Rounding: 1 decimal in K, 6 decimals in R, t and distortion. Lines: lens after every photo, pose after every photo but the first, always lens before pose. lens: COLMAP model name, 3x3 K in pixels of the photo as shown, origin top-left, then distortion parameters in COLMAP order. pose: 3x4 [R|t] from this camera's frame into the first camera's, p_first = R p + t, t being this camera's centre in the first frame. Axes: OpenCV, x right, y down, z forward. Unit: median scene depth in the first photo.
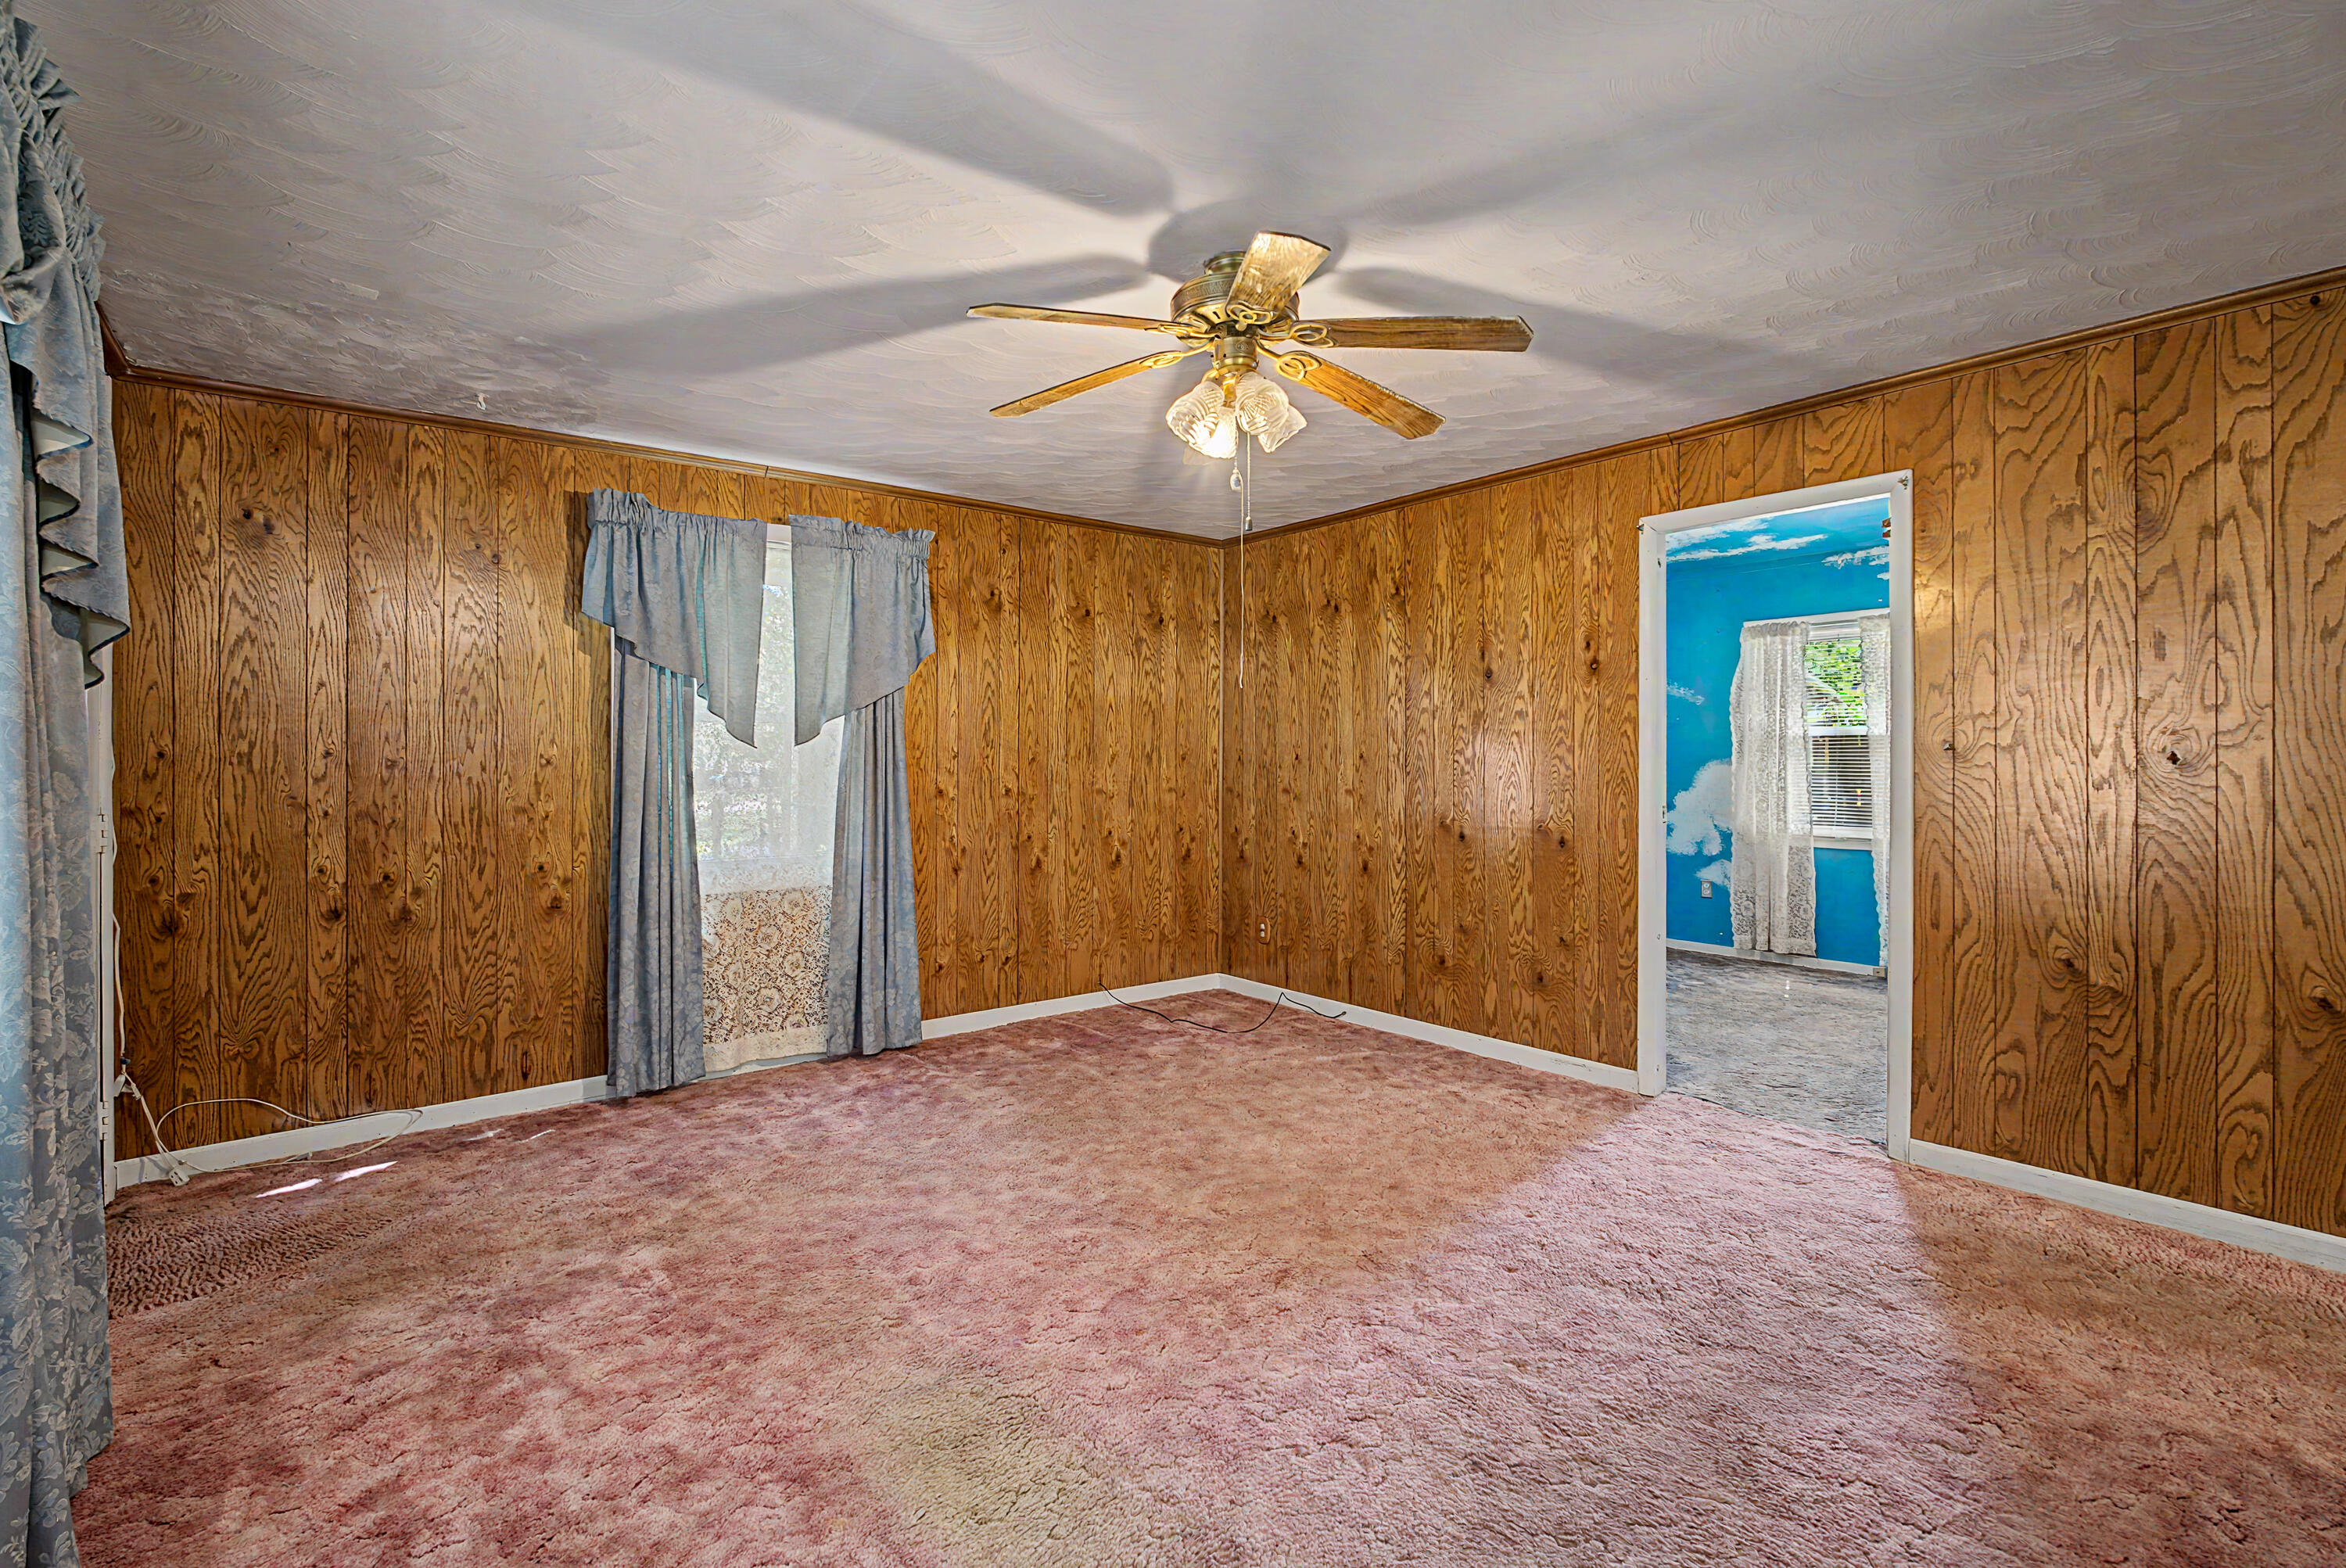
lens RADIAL K [[1068.4, 0, 1182.3], [0, 1068.4, 761.8], [0, 0, 1]] dist [-0.017042, 0.004056]
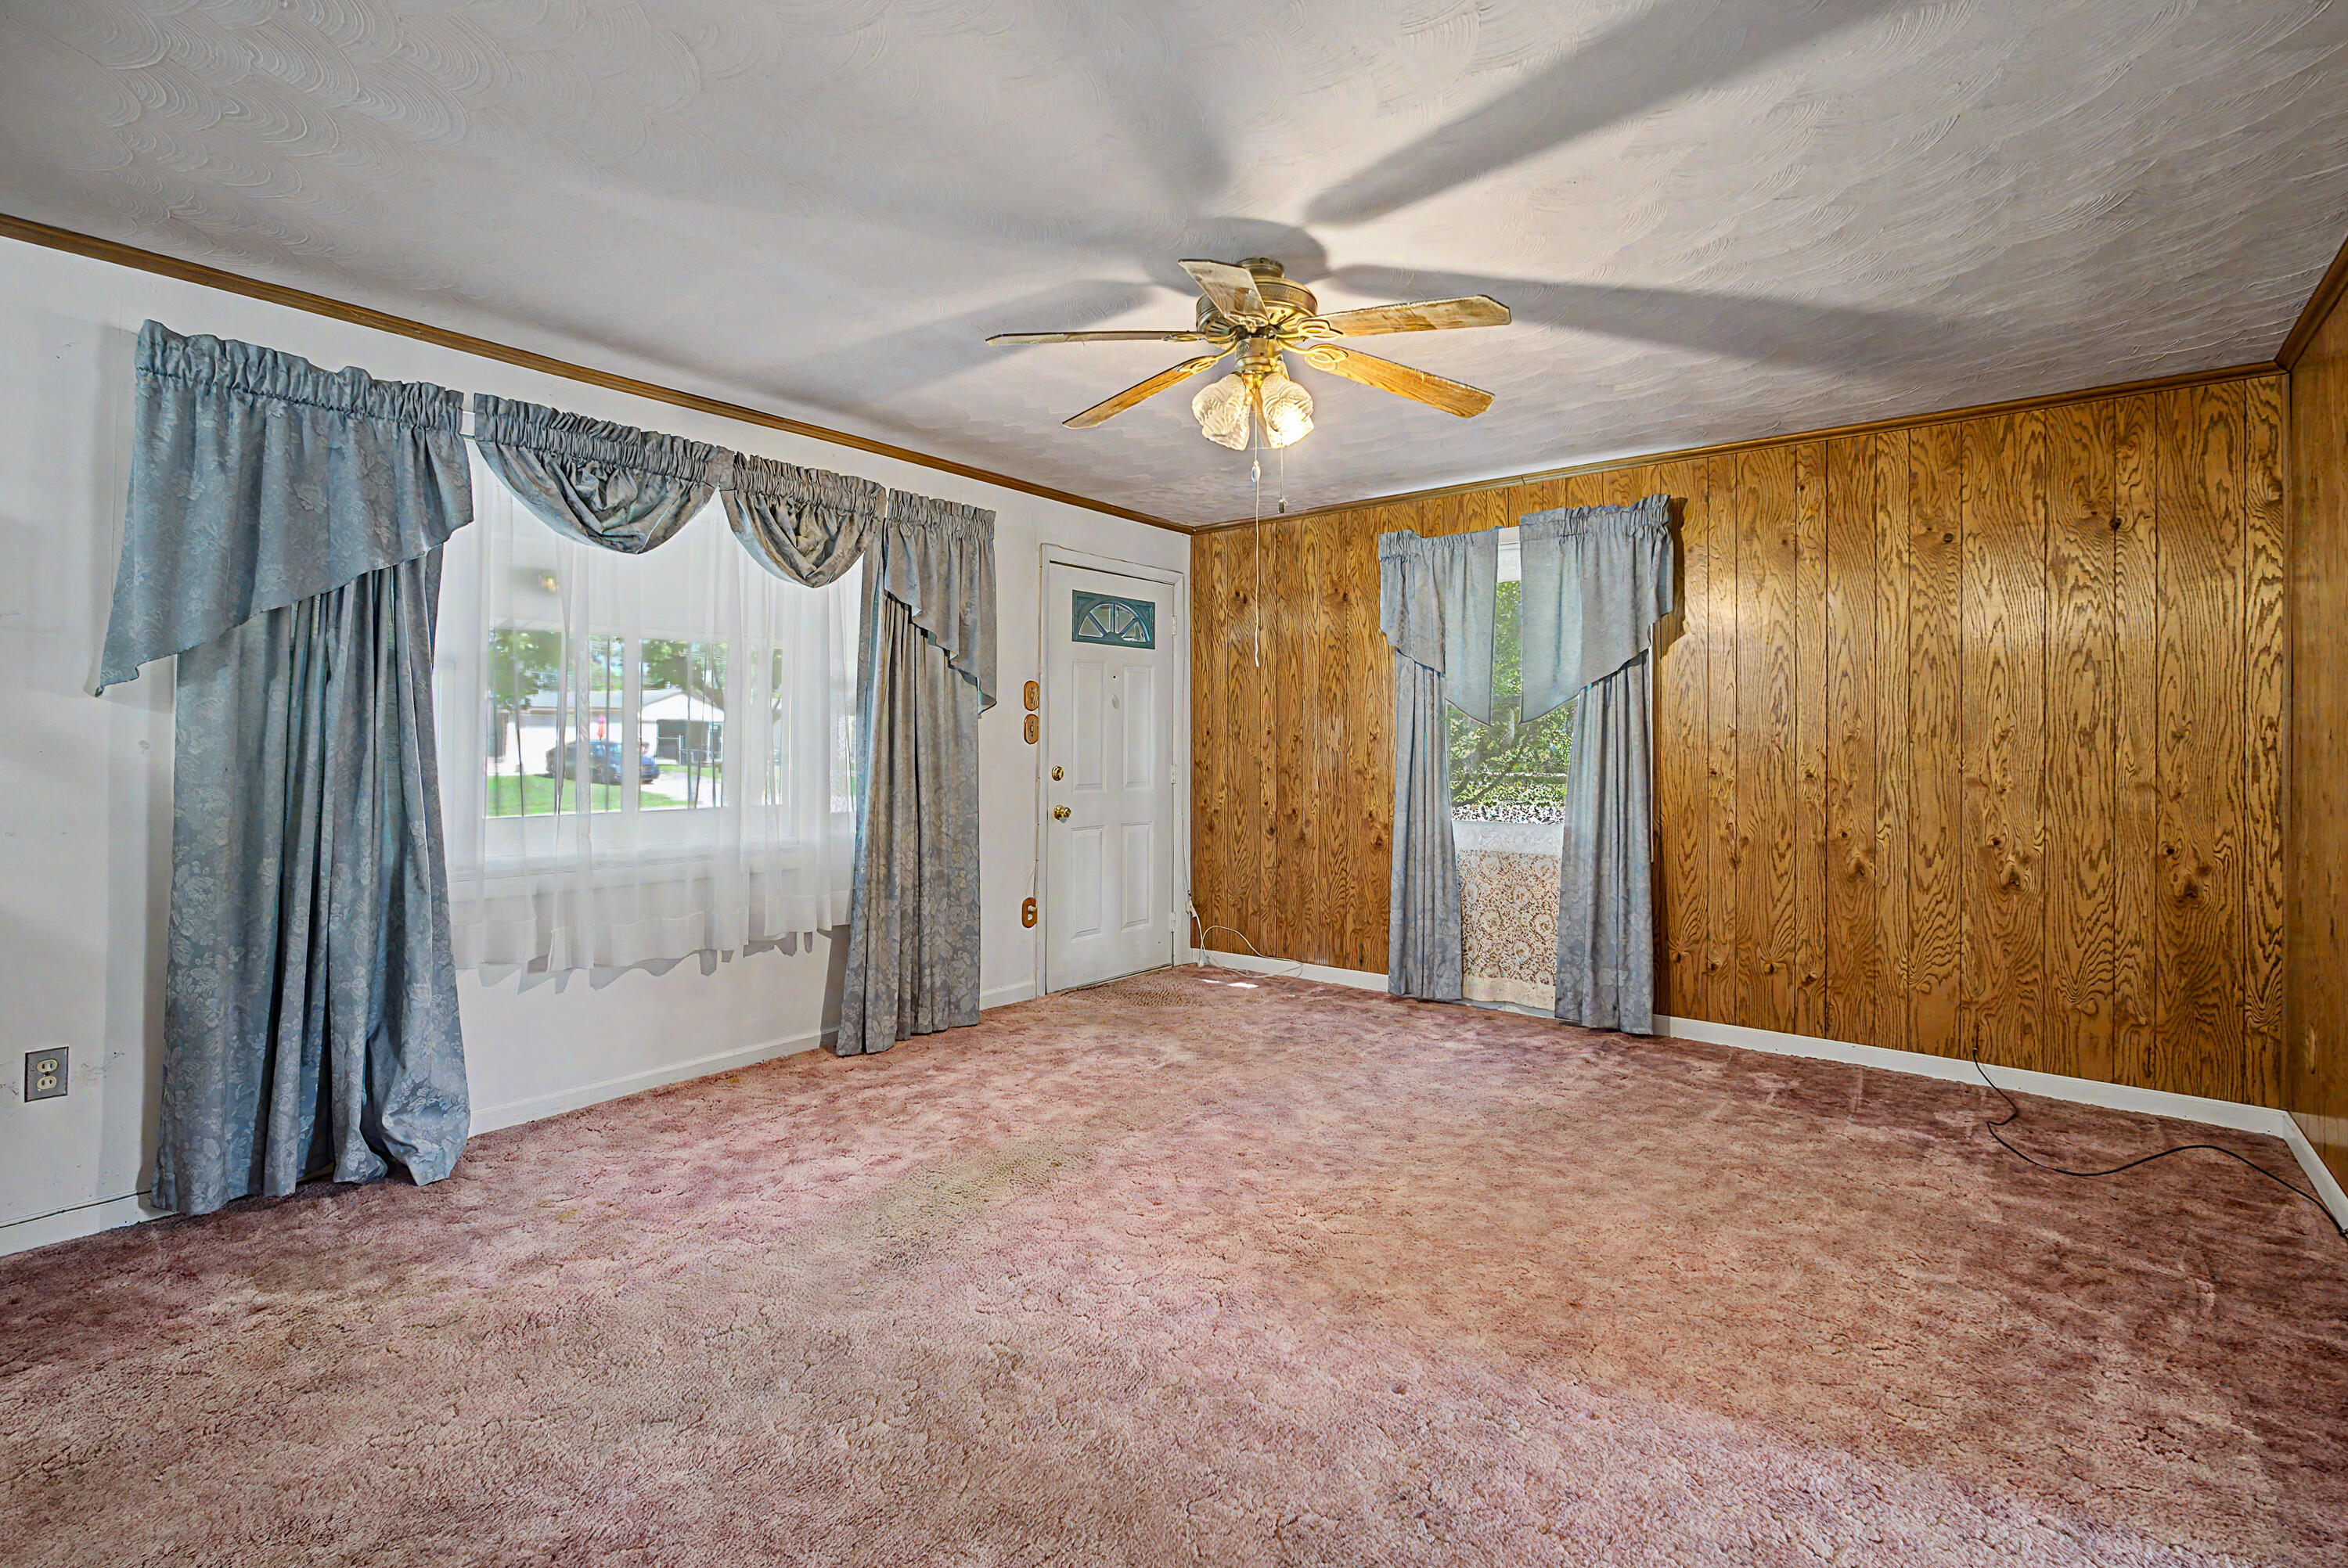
lens RADIAL K [[1069.1, 0, 1178.5], [0, 1069.1, 728.3], [0, 0, 1]] dist [-0.017042, 0.004056]
pose [[0.220601, -0.005607, -0.975348, 0.694528], [-0.005111, 0.999963, -0.006905, -0.001342], [0.975351, 0.006508, 0.220564, 0.446430]]
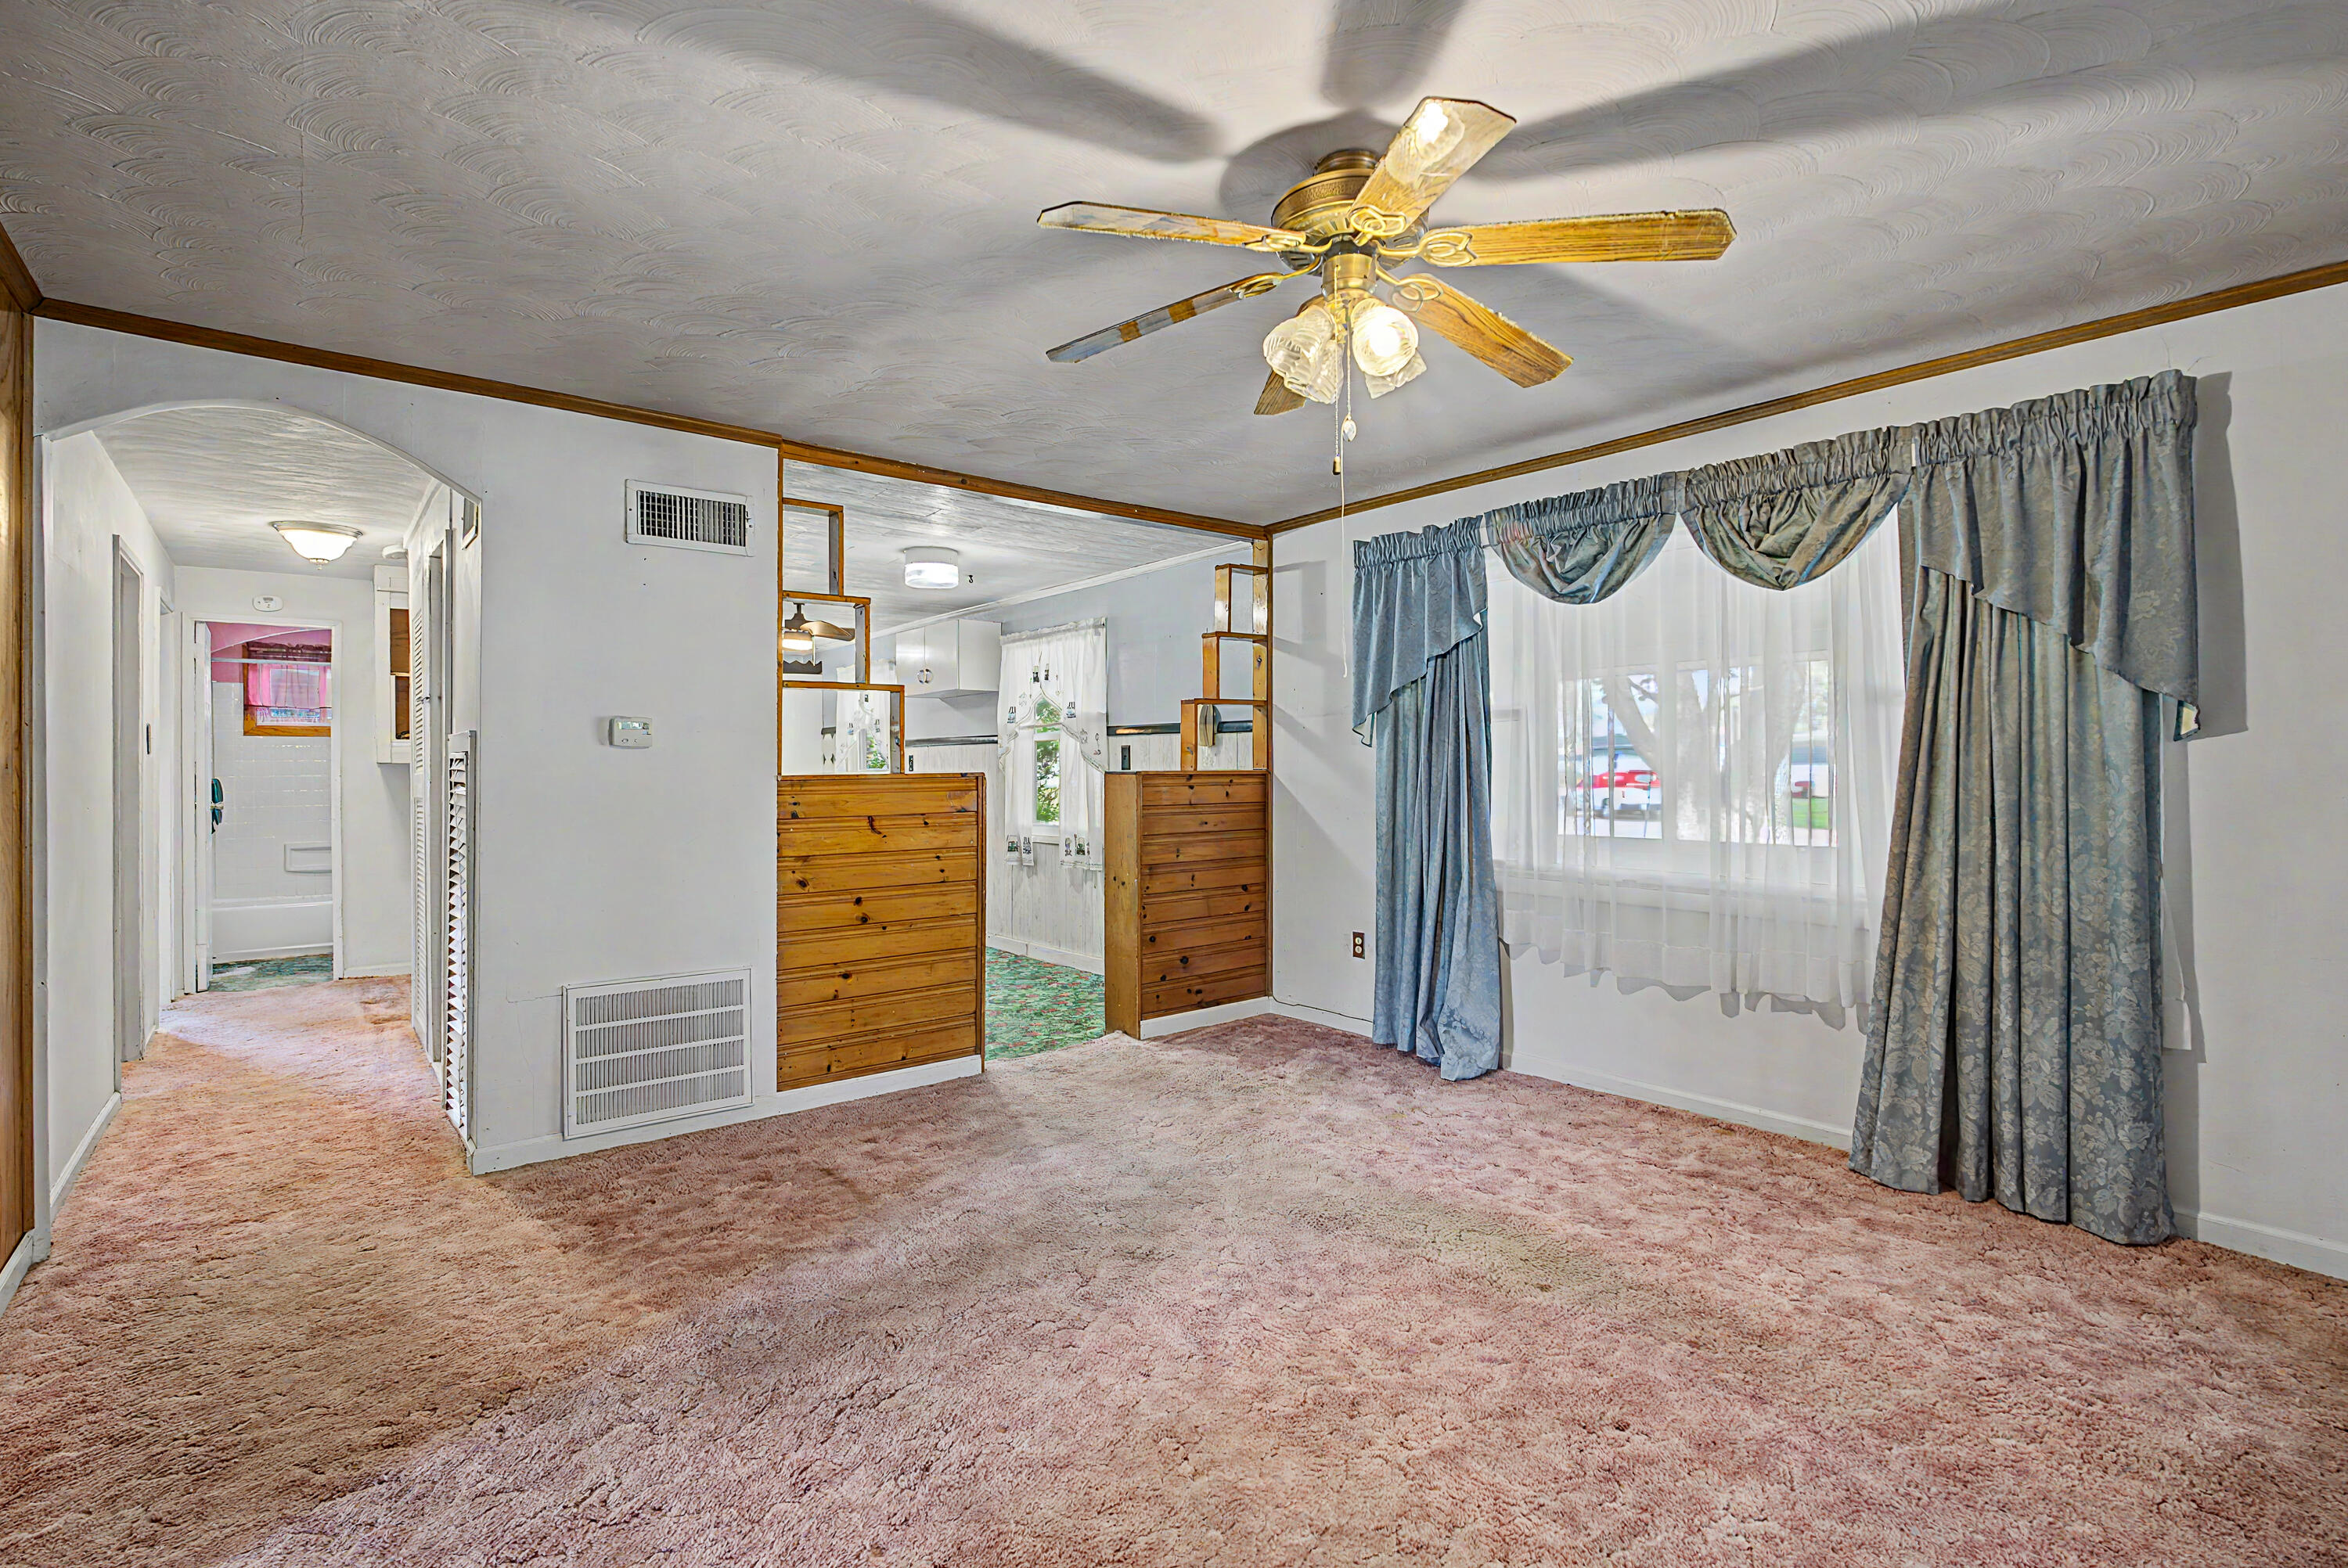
lens RADIAL K [[1069.1, 0, 1171.6], [0, 1069.1, 765.5], [0, 0, 1]] dist [-0.017042, 0.004056]
pose [[-0.999965, 0.004806, -0.006875, 0.127322], [0.004818, 0.999987, -0.001771, -0.000473], [0.006866, -0.001804, -0.999975, 1.185604]]
